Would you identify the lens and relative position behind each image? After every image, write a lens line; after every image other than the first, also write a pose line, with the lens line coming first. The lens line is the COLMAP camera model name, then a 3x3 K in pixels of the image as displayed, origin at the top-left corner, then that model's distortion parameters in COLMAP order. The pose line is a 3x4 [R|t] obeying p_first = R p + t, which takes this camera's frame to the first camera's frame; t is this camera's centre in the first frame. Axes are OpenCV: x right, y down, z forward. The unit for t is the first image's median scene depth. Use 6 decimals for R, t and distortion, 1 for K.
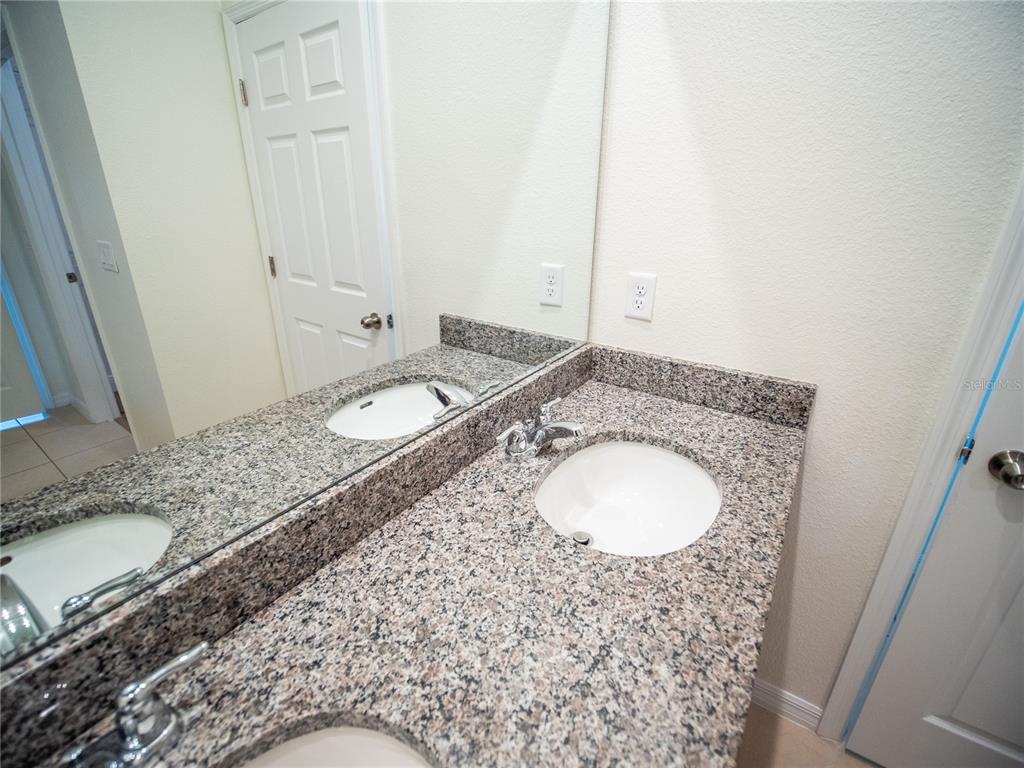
lens RADIAL K [[467.7, 0, 504.2], [0, 467.7, 377.0], [0, 0, 1]] dist [-0.017356, -0.000085]
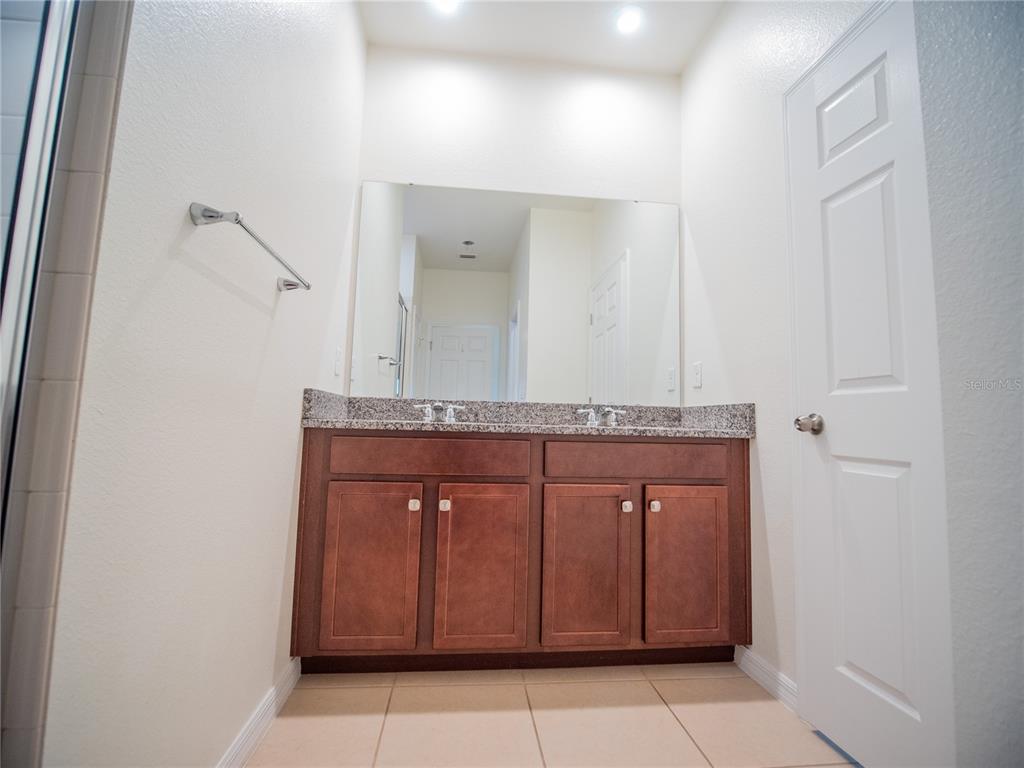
lens RADIAL K [[467.7, 0, 504.2], [0, 467.7, 377.0], [0, 0, 1]] dist [-0.017356, -0.000085]
pose [[0.660333, -0.047659, -0.749459, 1.212987], [-0.304782, 0.895090, -0.325457, 0.685697], [0.686344, 0.443332, 0.576532, -0.584322]]
